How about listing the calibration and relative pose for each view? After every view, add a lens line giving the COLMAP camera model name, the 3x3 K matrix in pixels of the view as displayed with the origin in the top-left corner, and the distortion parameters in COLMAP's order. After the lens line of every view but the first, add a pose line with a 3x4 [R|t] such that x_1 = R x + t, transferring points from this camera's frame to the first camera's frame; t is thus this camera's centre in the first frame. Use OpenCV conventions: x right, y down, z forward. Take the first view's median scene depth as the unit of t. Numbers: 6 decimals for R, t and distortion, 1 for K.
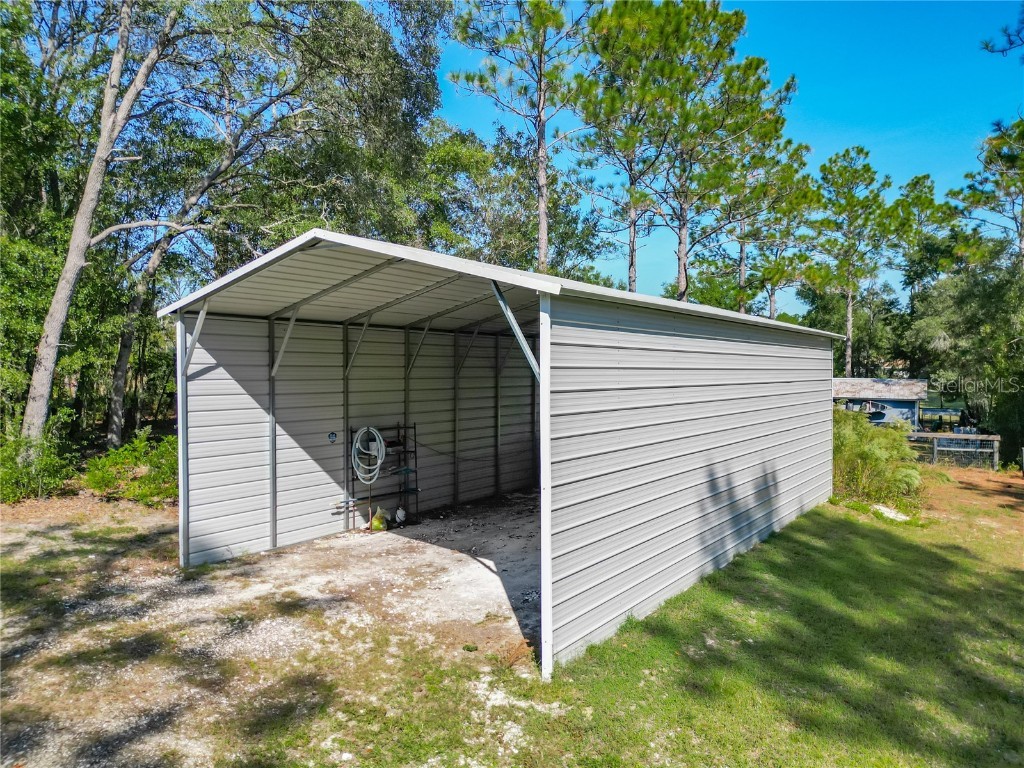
lens RADIAL K [[720.6, 0, 516.6], [0, 720.6, 365.2], [0, 0, 1]] dist [0.056647, -0.039578]
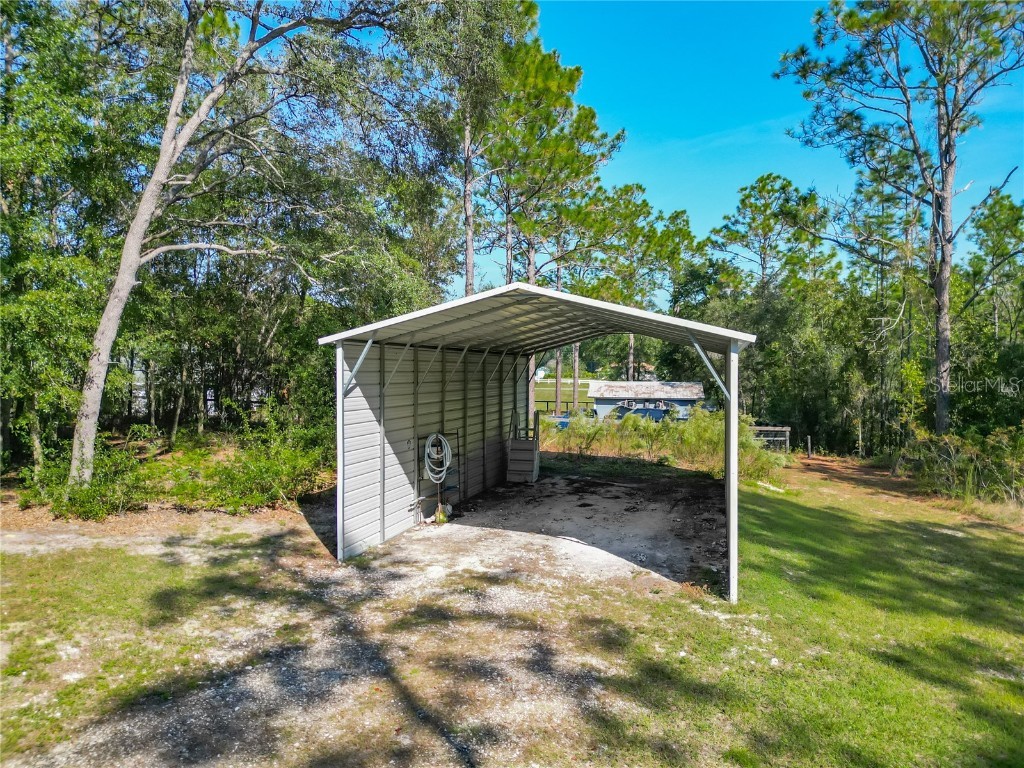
lens RADIAL K [[711.9, 0, 511.9], [0, 711.9, 358.3], [0, 0, 1]] dist [0.091752, -0.118086]
pose [[0.947334, 0.005070, 0.320208, -0.640148], [-0.001618, 0.999938, -0.011046, -0.035024], [-0.320244, 0.009947, 0.947283, -0.186427]]
